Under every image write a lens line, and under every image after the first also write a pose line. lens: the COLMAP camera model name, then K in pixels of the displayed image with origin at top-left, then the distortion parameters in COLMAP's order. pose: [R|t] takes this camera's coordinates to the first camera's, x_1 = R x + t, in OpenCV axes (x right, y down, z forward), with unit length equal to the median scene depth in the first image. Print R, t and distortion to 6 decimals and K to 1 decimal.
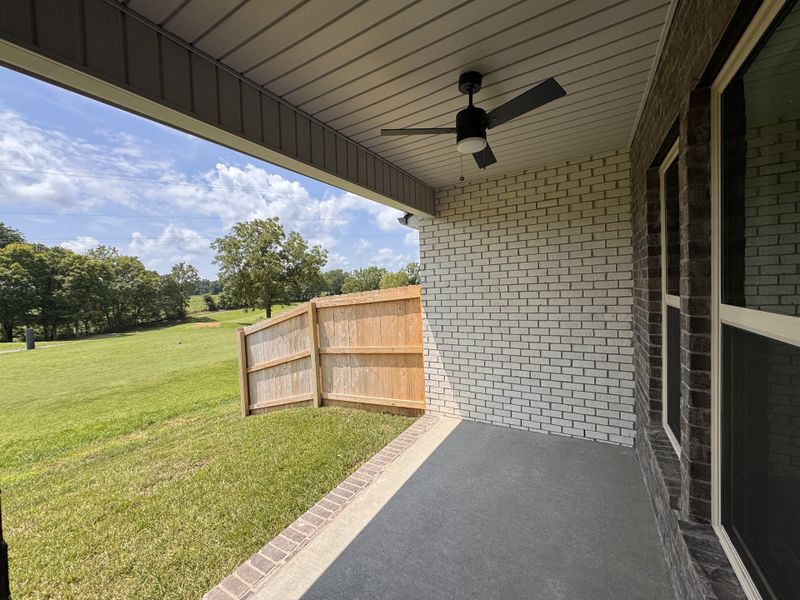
lens RADIAL K [[322.8, 0, 399.8], [0, 322.8, 299.0], [0, 0, 1]] dist [-0.001439, 0.000499]
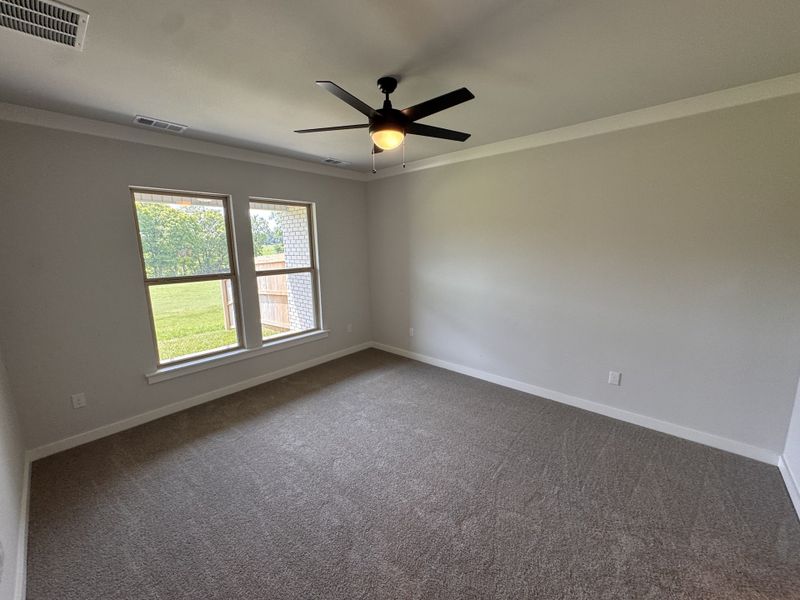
lens RADIAL K [[322.8, 0, 400.1], [0, 322.8, 302.7], [0, 0, 1]] dist [-0.001439, 0.000499]
pose [[0.980127, 0.060920, -0.188784, 0.066611], [-0.031732, 0.987570, 0.153941, -0.004579], [0.195816, -0.144891, 0.969878, -0.034113]]
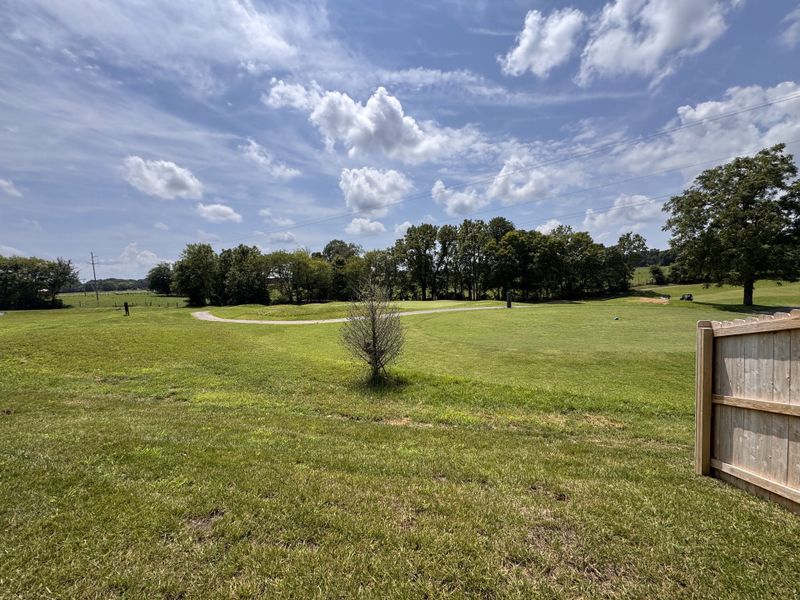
lens RADIAL K [[322.8, 0, 400.8], [0, 322.8, 298.9], [0, 0, 1]] dist [-0.001439, 0.000499]
pose [[0.358404, 0.084459, -0.929738, -0.018090], [-0.004127, 0.996033, 0.088890, 0.000278], [0.933557, -0.028022, 0.357331, 0.033525]]
